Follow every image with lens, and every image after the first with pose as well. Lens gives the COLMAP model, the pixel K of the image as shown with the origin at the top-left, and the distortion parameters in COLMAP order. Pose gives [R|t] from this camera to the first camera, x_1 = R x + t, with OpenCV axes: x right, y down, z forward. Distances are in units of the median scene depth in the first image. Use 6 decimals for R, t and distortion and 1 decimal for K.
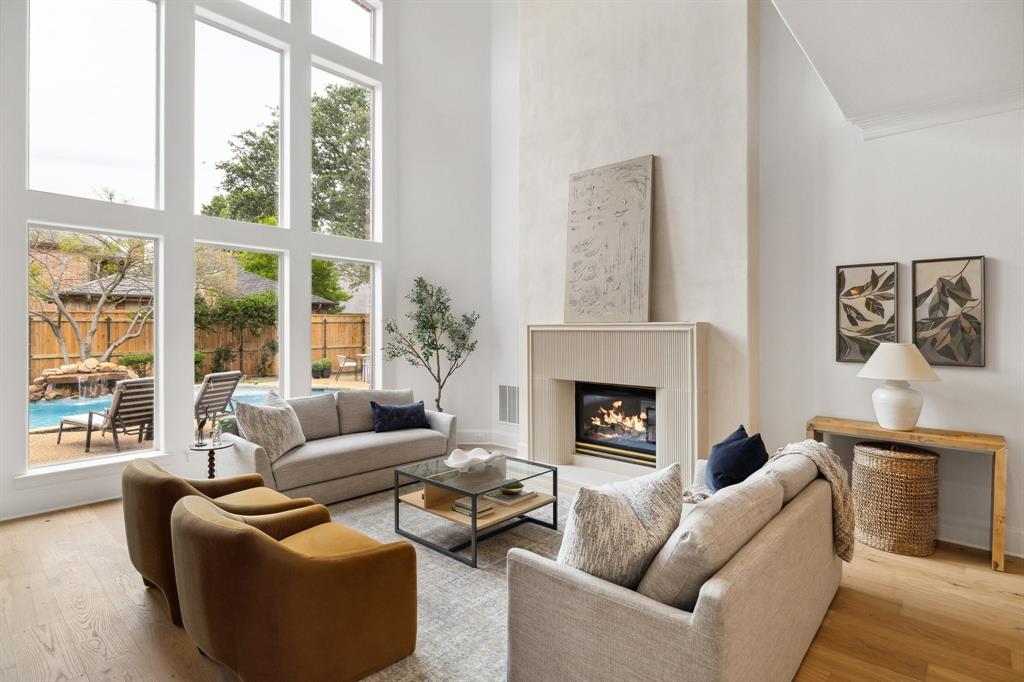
lens RADIAL K [[513.2, 0, 513.3], [0, 513.2, 323.9], [0, 0, 1]] dist [0.000230, -0.000168]
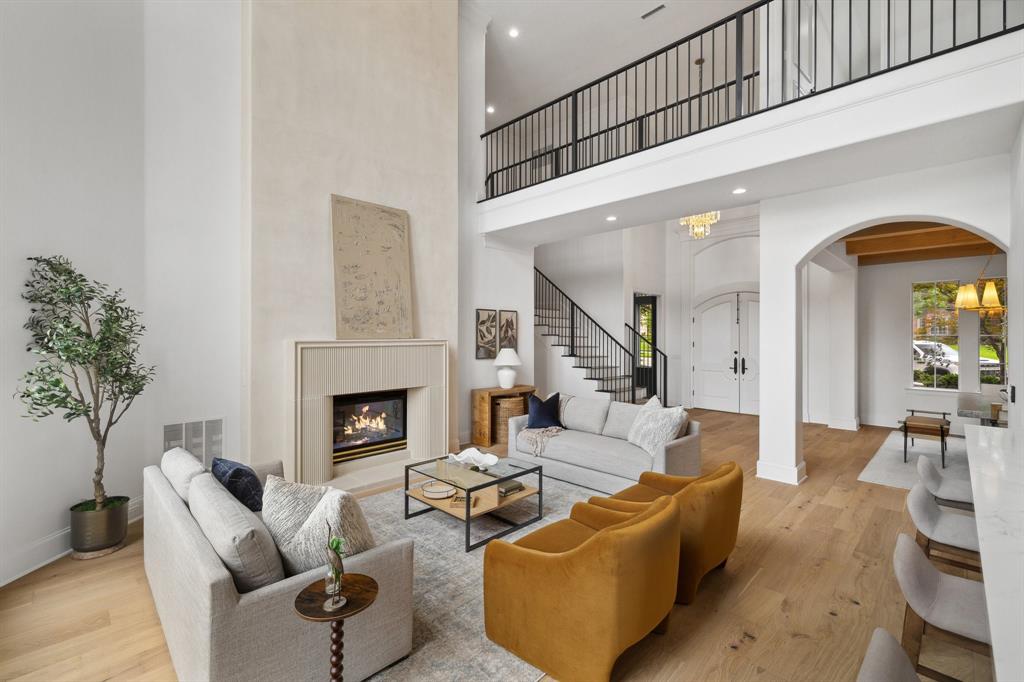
lens RADIAL K [[438.4, 0, 507.5], [0, 438.4, 333.2], [0, 0, 1]] dist [-0.002617, 0.000286]
pose [[0.060734, 0.008789, 0.998115, -0.985787], [-0.000057, 0.999961, -0.008801, -0.008721], [-0.998154, 0.000478, 0.060732, 0.796421]]
